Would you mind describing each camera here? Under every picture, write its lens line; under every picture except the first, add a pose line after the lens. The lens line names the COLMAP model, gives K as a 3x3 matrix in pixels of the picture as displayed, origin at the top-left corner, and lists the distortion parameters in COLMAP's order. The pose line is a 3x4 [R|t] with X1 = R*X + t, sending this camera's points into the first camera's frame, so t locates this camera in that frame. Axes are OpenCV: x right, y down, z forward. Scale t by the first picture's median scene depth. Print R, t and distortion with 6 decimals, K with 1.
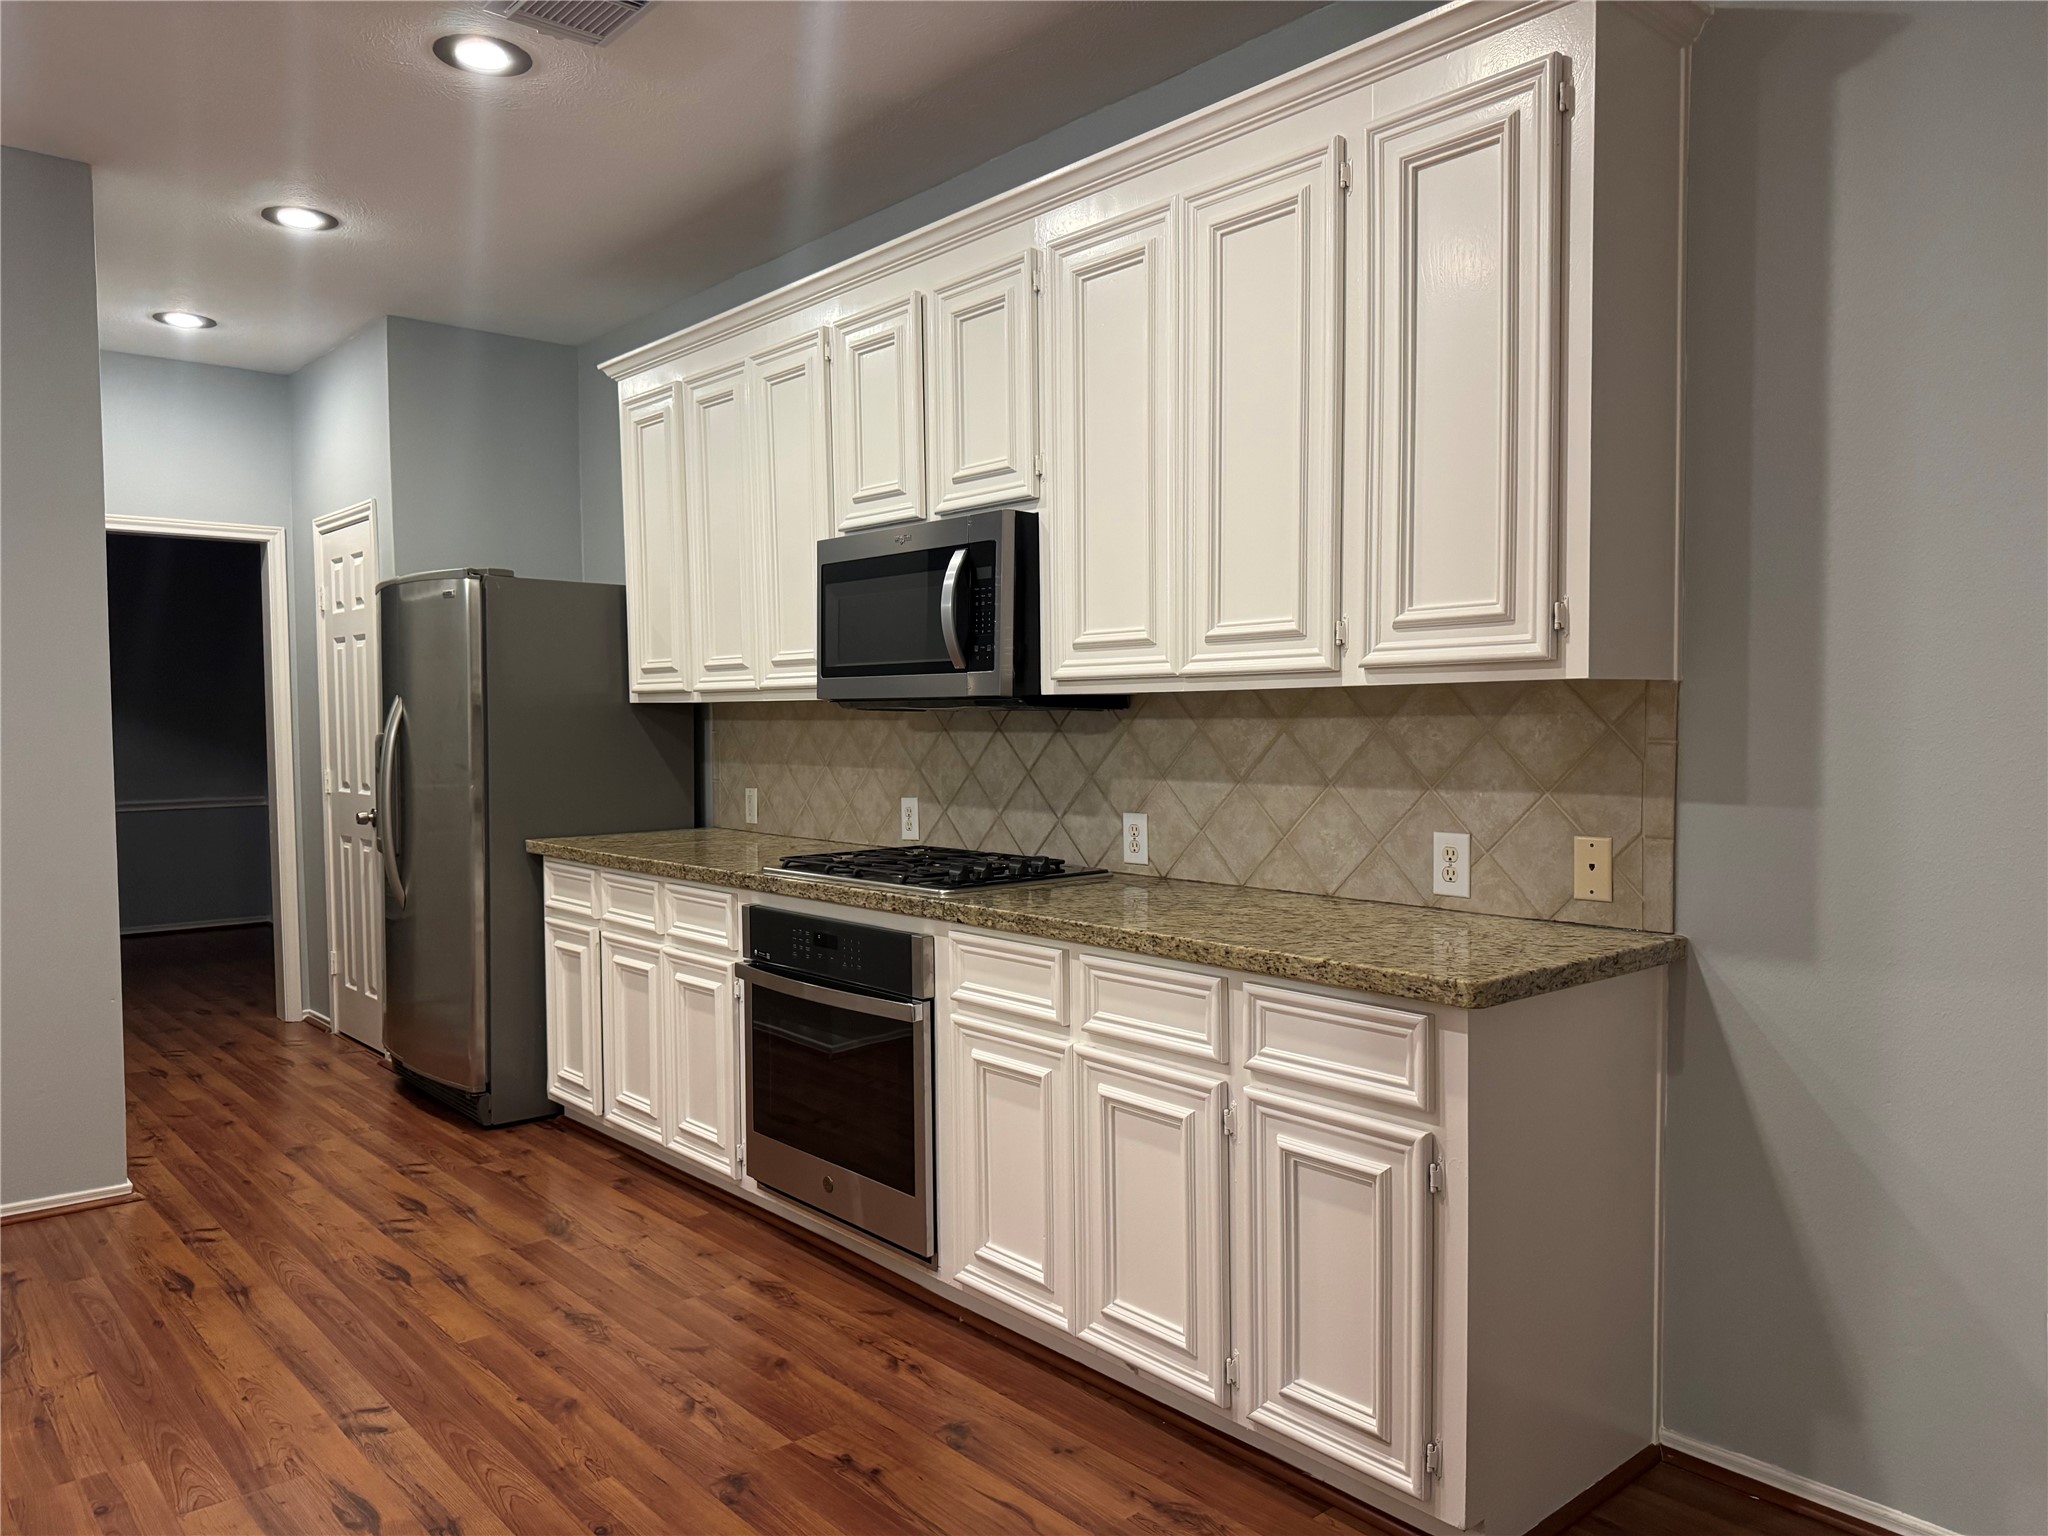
lens RADIAL K [[1441.4, 0, 1029.4], [0, 1441.4, 768.5], [0, 0, 1]] dist [0.032734, -0.048173]
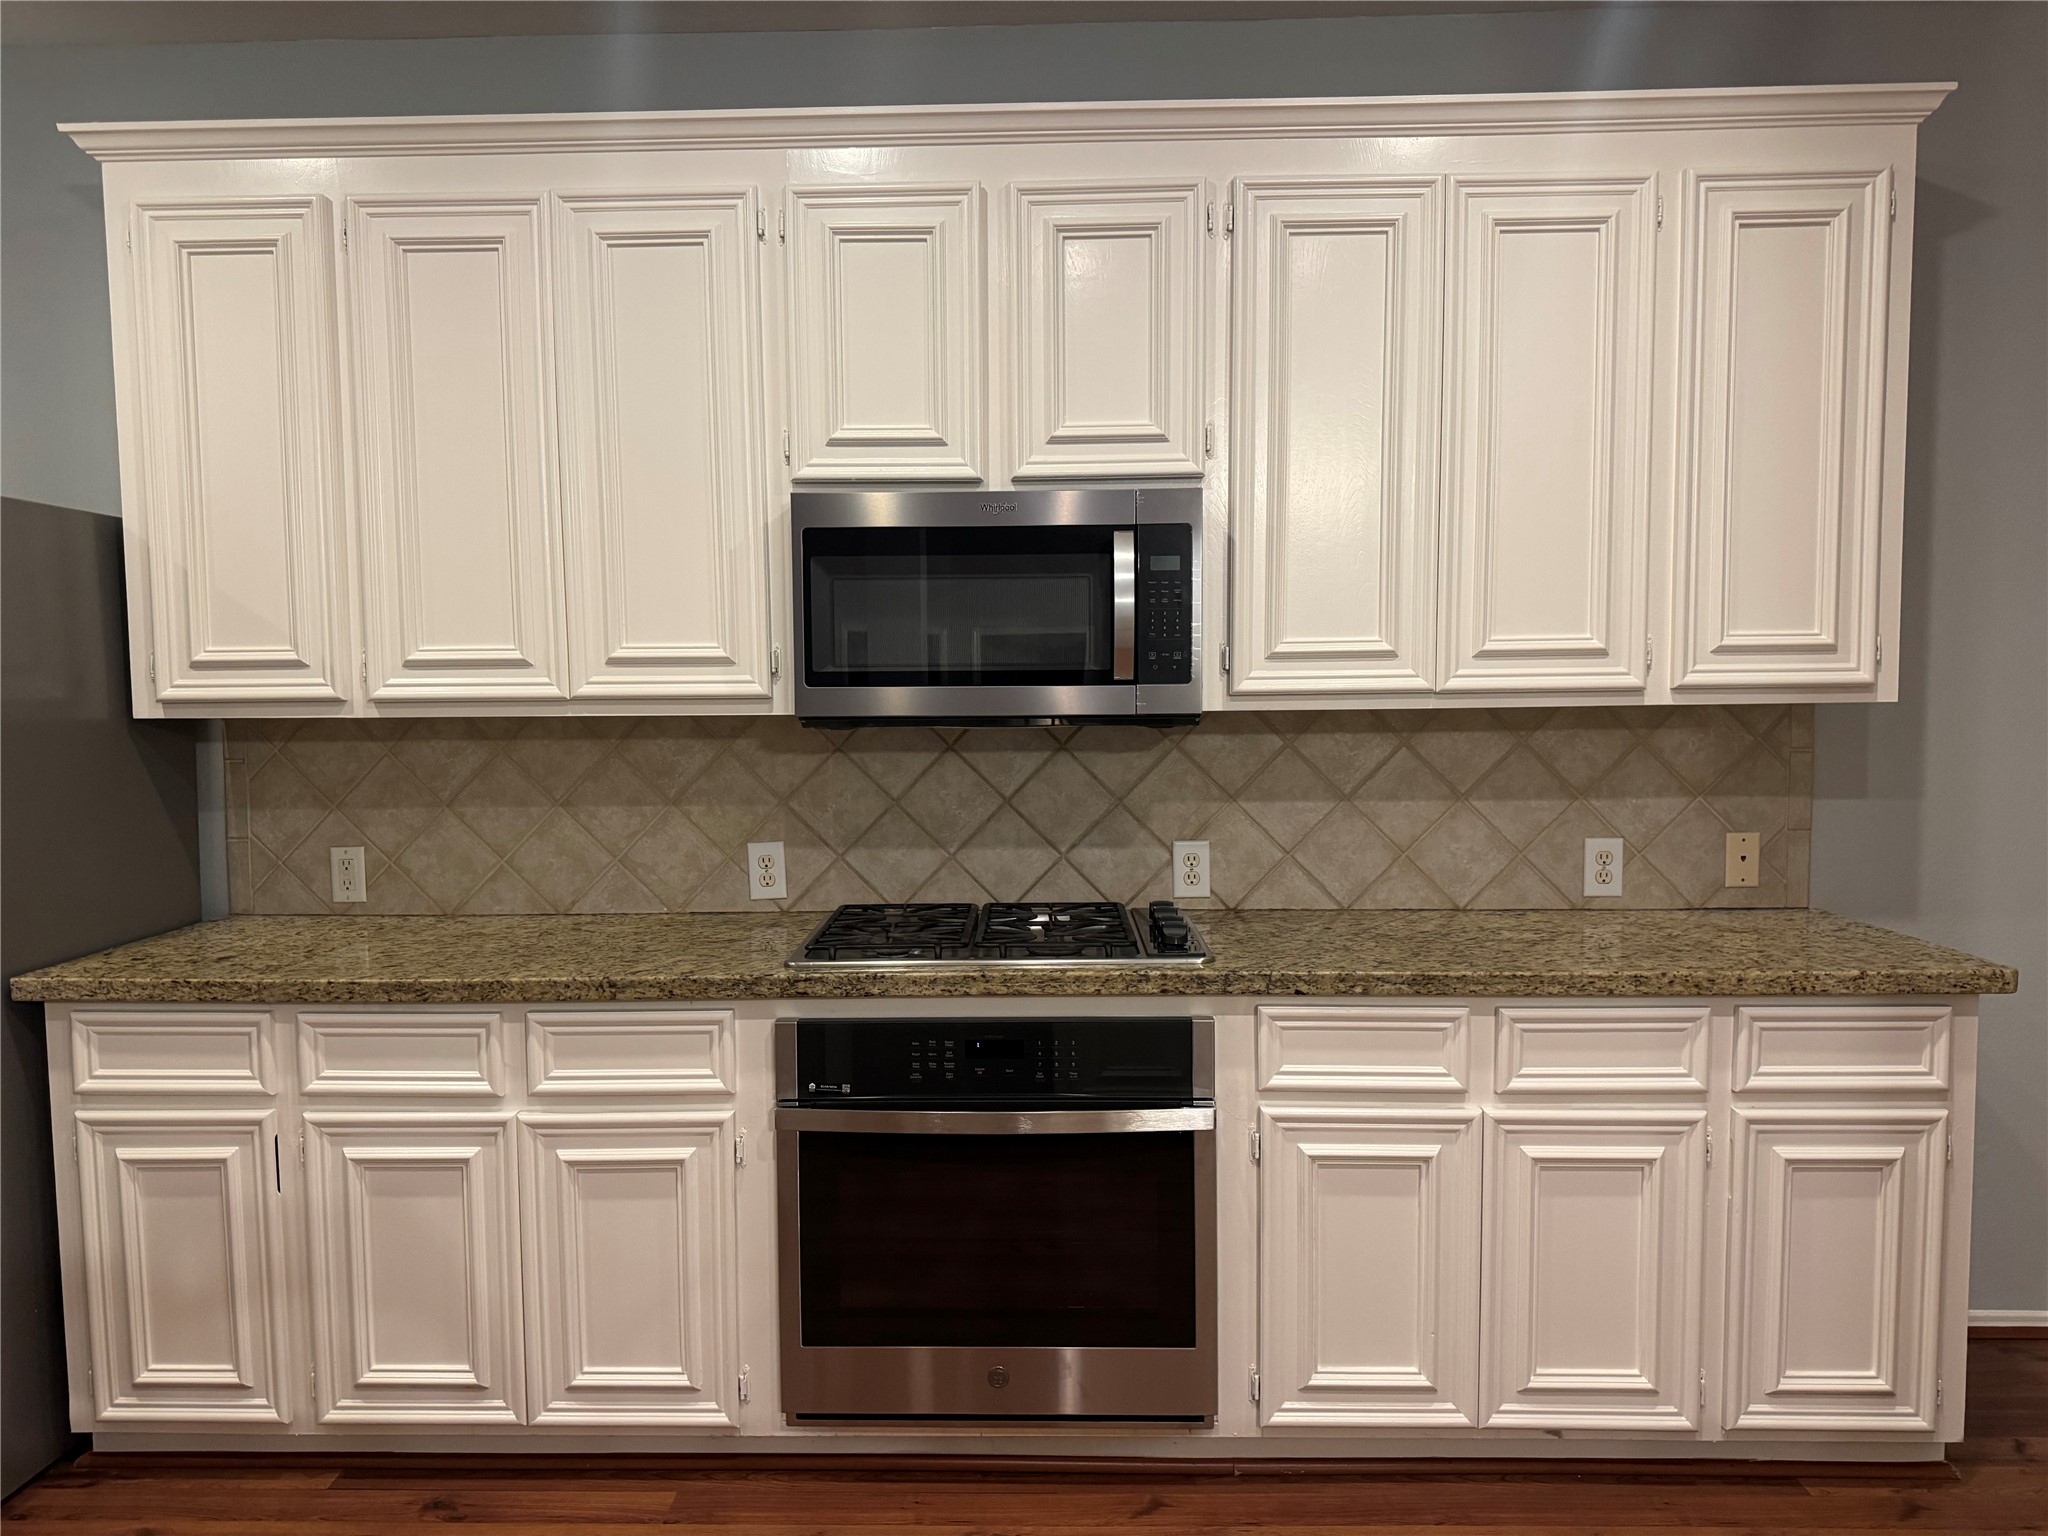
lens RADIAL K [[1441.4, 0, 1009.6], [0, 1441.4, 765.1], [0, 0, 1]] dist [0.032734, -0.048173]
pose [[0.682649, -0.046065, 0.729293, -0.690278], [0.032033, 0.998938, 0.033112, -0.051668], [-0.730044, 0.000758, 0.683400, 0.508164]]
